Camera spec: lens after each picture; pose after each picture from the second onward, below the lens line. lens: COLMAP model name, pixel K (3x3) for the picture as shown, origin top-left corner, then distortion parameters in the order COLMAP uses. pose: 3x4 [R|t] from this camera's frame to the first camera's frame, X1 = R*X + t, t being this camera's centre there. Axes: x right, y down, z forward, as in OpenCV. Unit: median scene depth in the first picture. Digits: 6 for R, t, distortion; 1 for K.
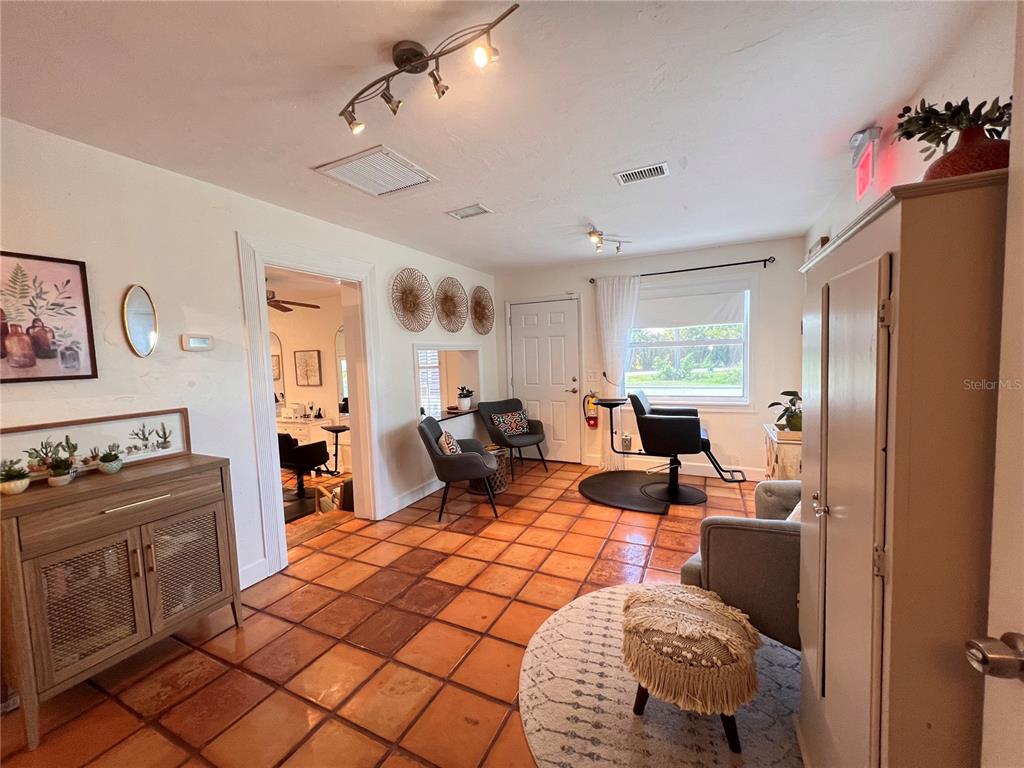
lens RADIAL K [[408.5, 0, 513.0], [0, 408.5, 383.7], [0, 0, 1]] dist [-0.001100, 0.000128]
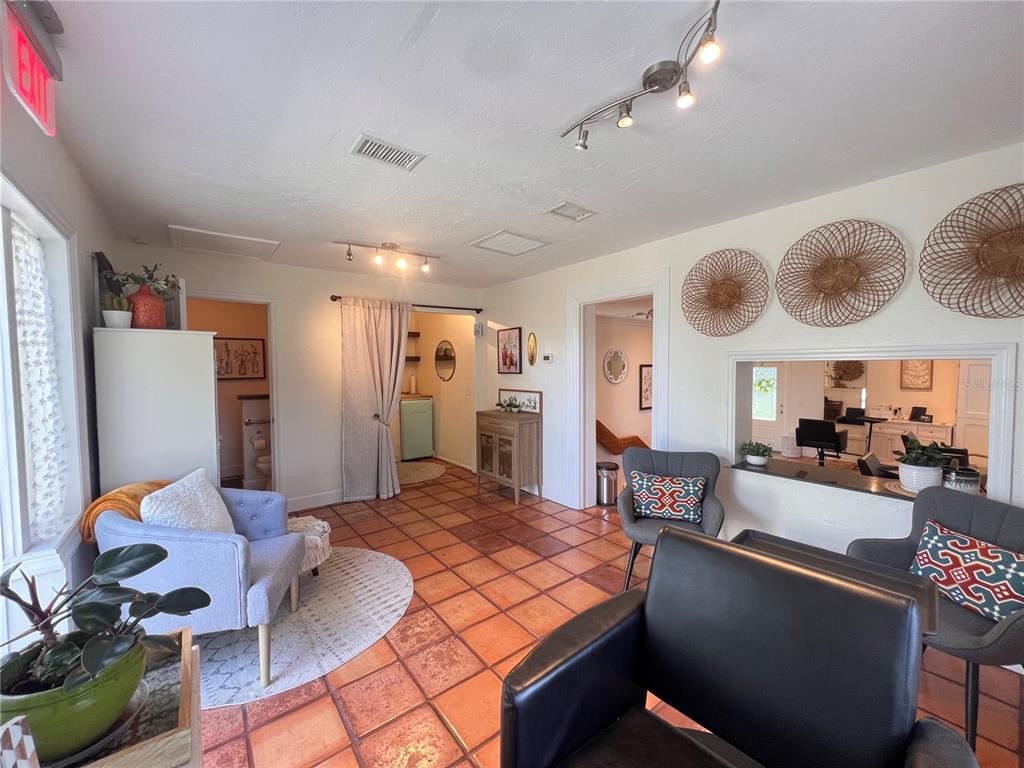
lens RADIAL K [[408.5, 0, 512.2], [0, 408.5, 383.2], [0, 0, 1]] dist [-0.001100, 0.000128]
pose [[-0.437302, 0.075222, -0.896163, 1.023883], [-0.040947, 0.993797, 0.103398, -0.178532], [0.898382, 0.081911, -0.431509, 1.718584]]
